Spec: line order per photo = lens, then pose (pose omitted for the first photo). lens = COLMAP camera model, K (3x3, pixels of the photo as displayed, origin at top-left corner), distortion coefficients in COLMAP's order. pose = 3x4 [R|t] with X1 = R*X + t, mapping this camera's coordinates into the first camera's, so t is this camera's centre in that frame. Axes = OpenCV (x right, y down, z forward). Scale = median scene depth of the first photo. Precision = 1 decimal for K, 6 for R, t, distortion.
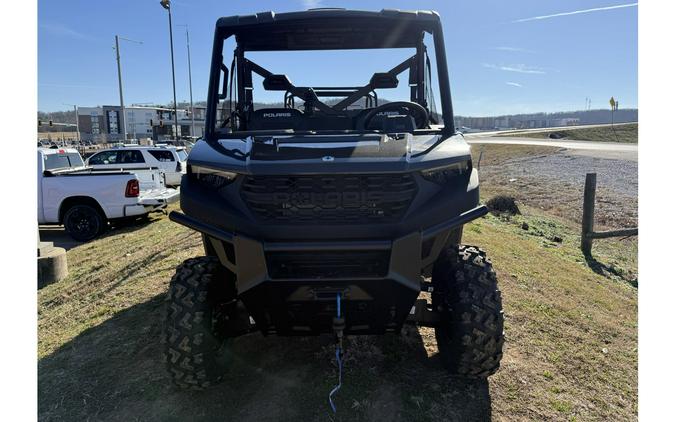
lens RADIAL K [[508.7, 0, 340.9], [0, 508.7, 210.5], [0, 0, 1]] dist [0.000973, -0.007793]
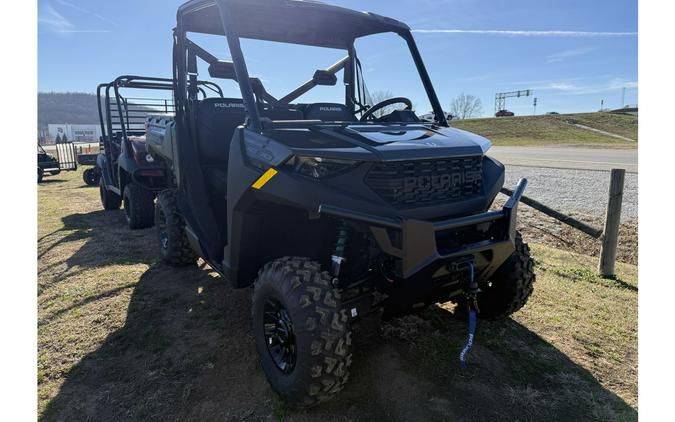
lens RADIAL K [[508.7, 0, 340.9], [0, 508.7, 210.5], [0, 0, 1]] dist [0.000973, -0.007793]
pose [[0.757424, -0.090166, 0.646668, -0.597654], [0.101481, 0.994640, 0.019823, -0.001111], [-0.644989, 0.050610, 0.762514, 0.196010]]
